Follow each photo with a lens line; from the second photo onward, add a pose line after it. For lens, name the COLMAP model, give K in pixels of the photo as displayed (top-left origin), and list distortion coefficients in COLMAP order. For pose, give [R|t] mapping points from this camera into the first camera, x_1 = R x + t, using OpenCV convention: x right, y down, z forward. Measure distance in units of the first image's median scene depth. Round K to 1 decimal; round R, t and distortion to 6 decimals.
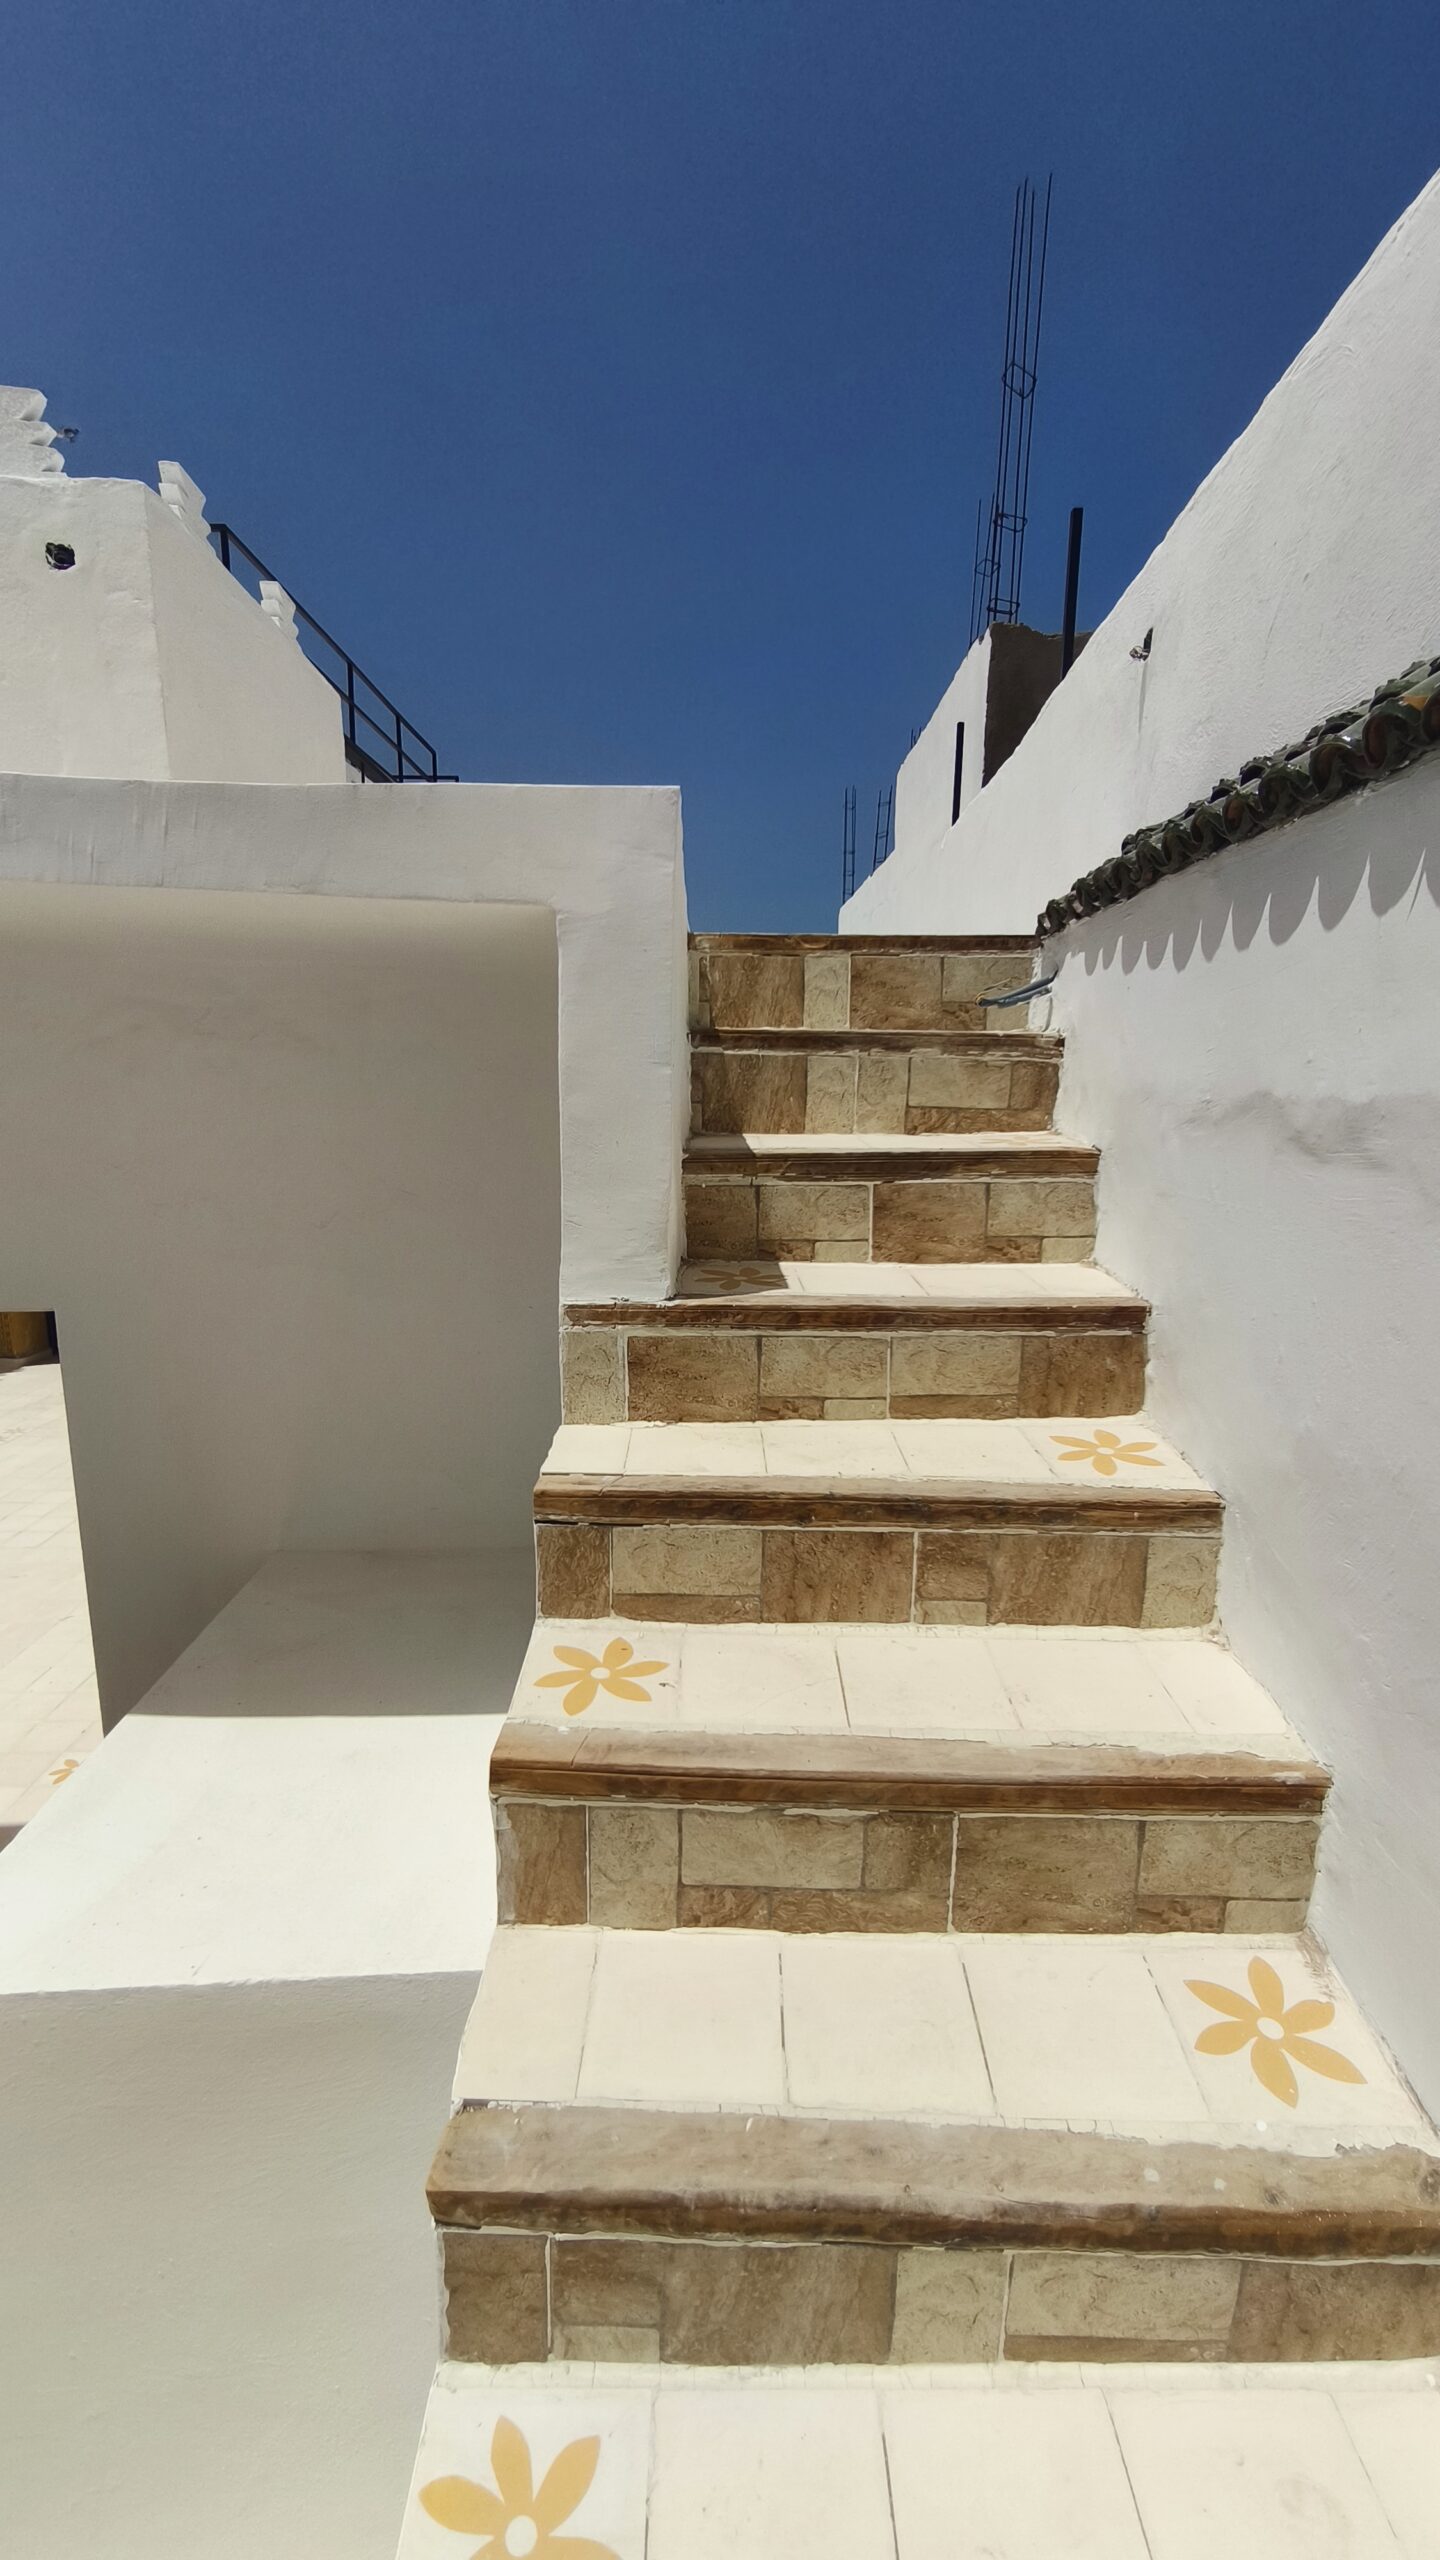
lens RADIAL K [[1076.6, 0, 720.0], [0, 1076.6, 1280.0], [0, 0, 1]] dist [-0.001825, -0.001271]
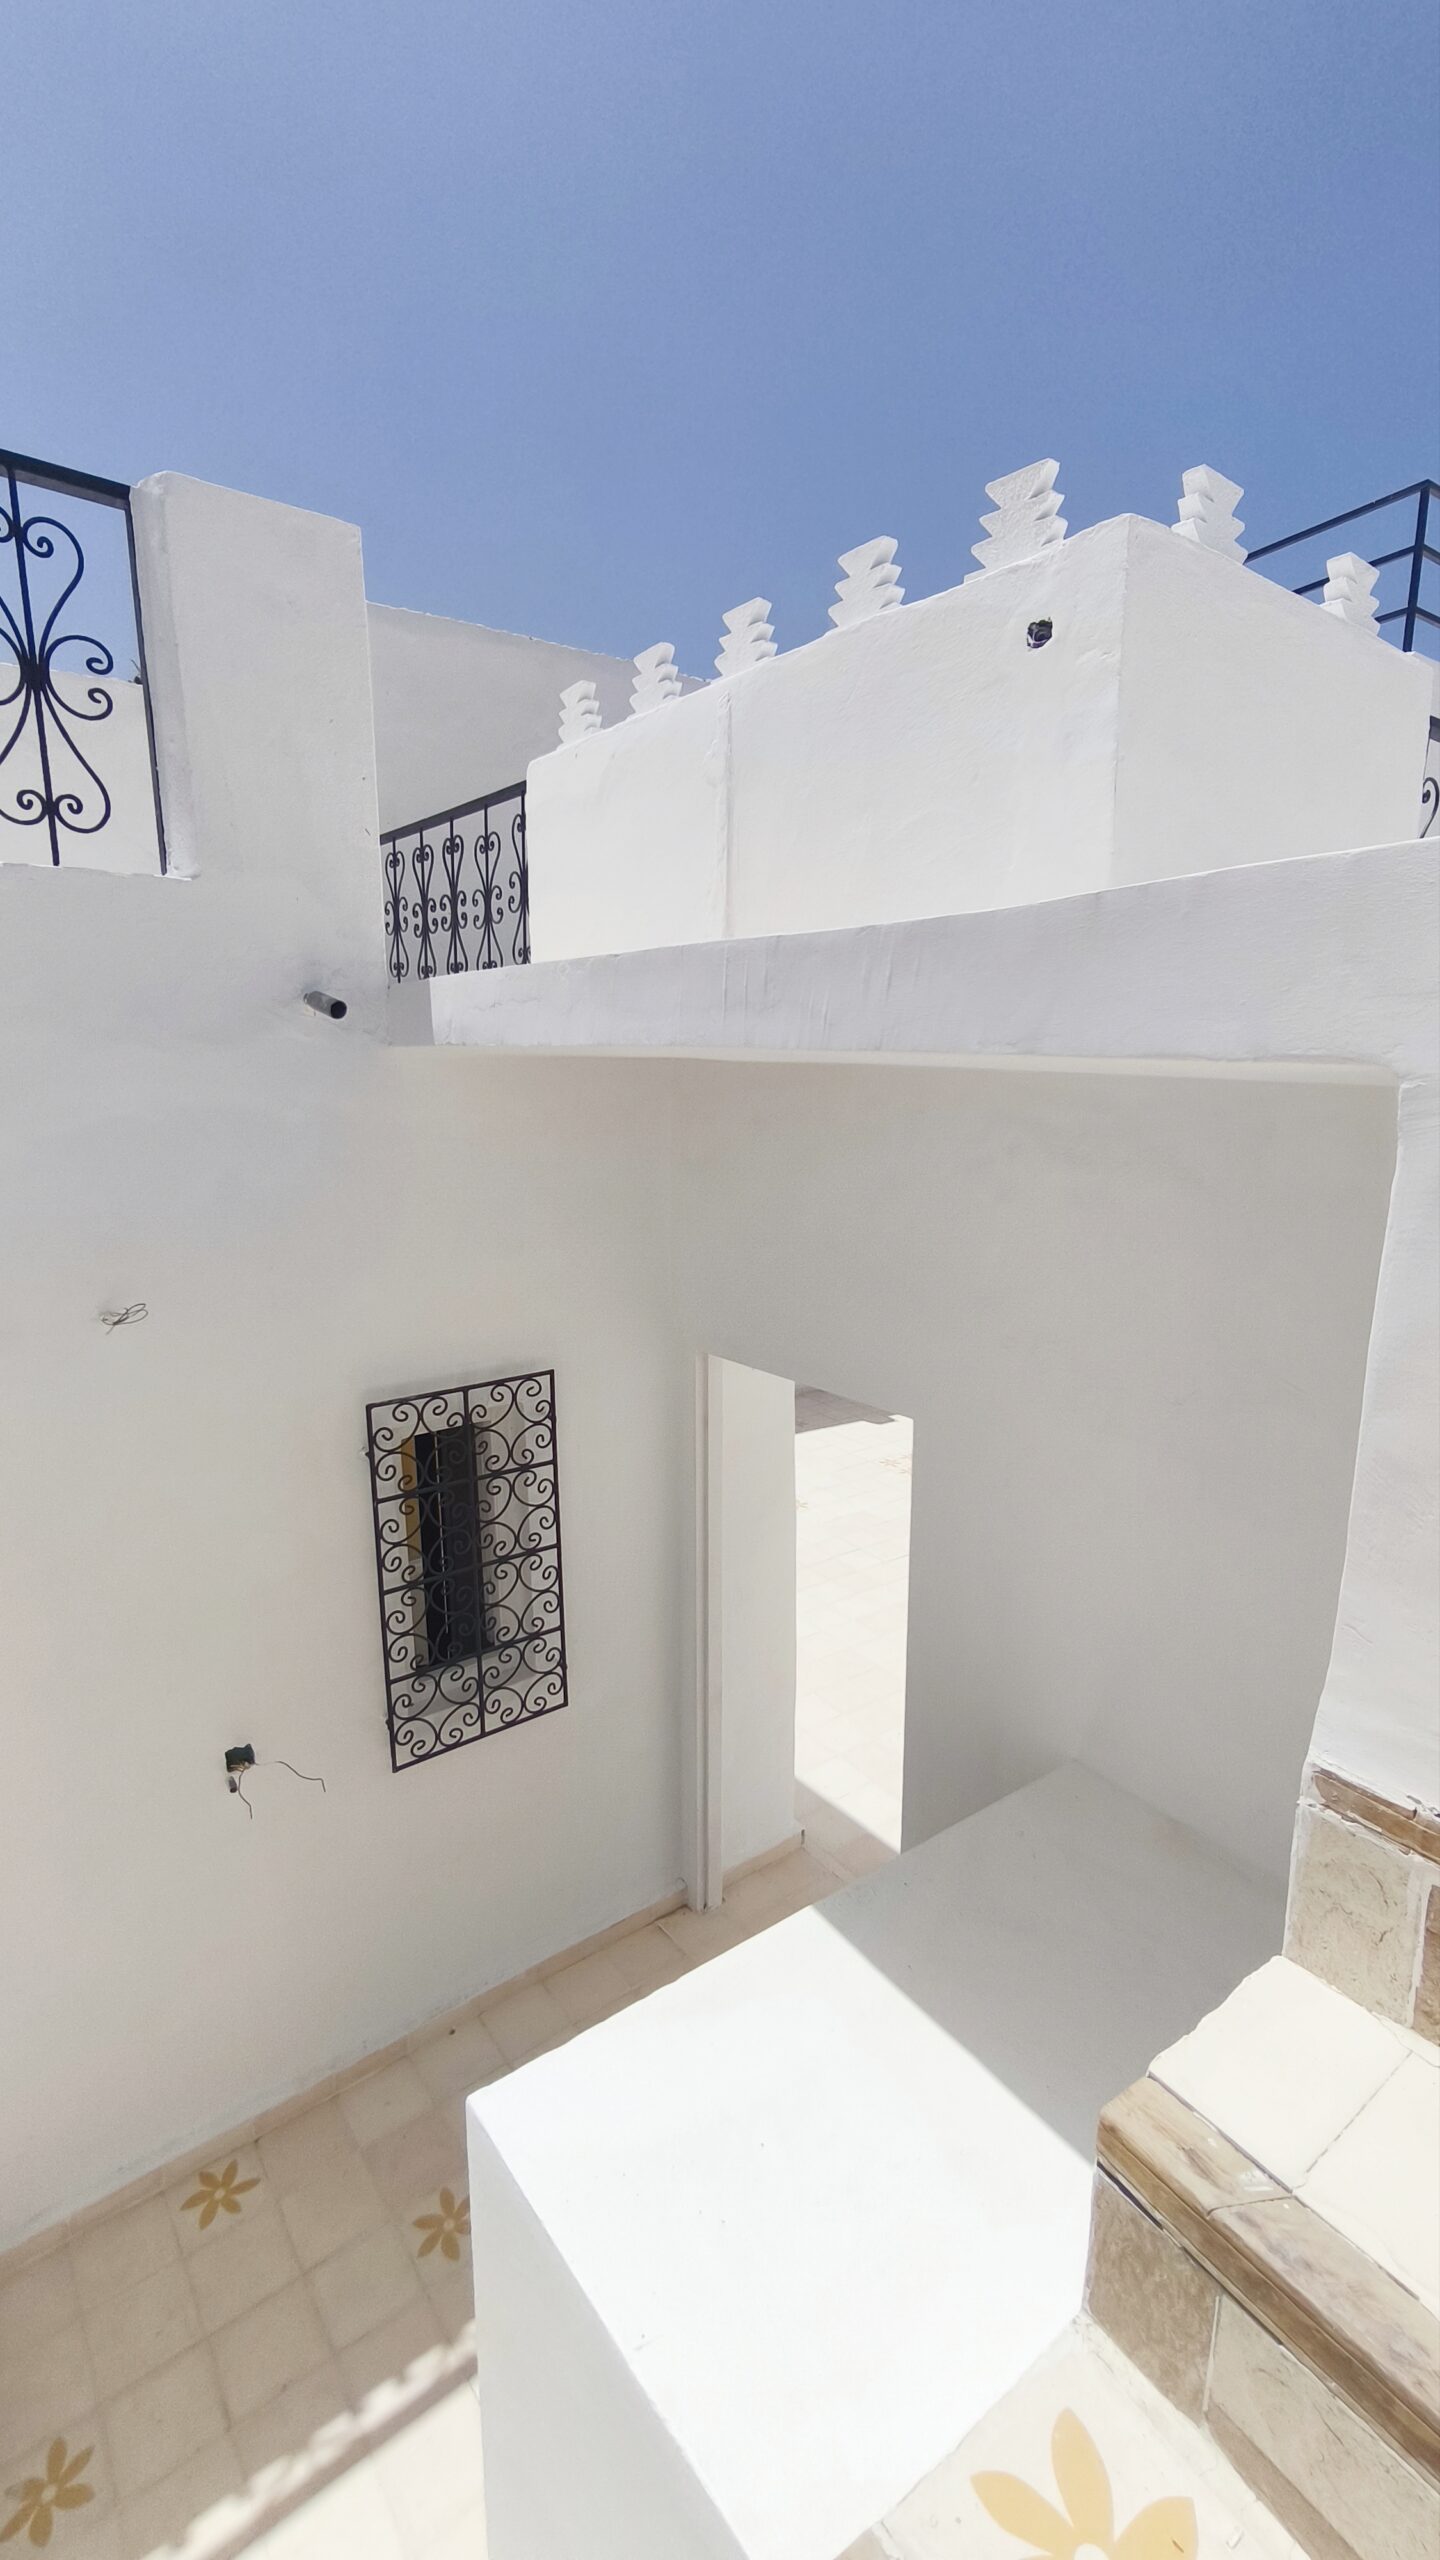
lens RADIAL K [[1076.6, 0, 720.0], [0, 1076.6, 1280.0], [0, 0, 1]] dist [-0.001825, -0.001271]
pose [[0.568117, 0.149457, -0.809262, 0.092744], [-0.152126, 0.985495, 0.075209, -0.217437], [0.808765, 0.080383, 0.582613, 0.403621]]
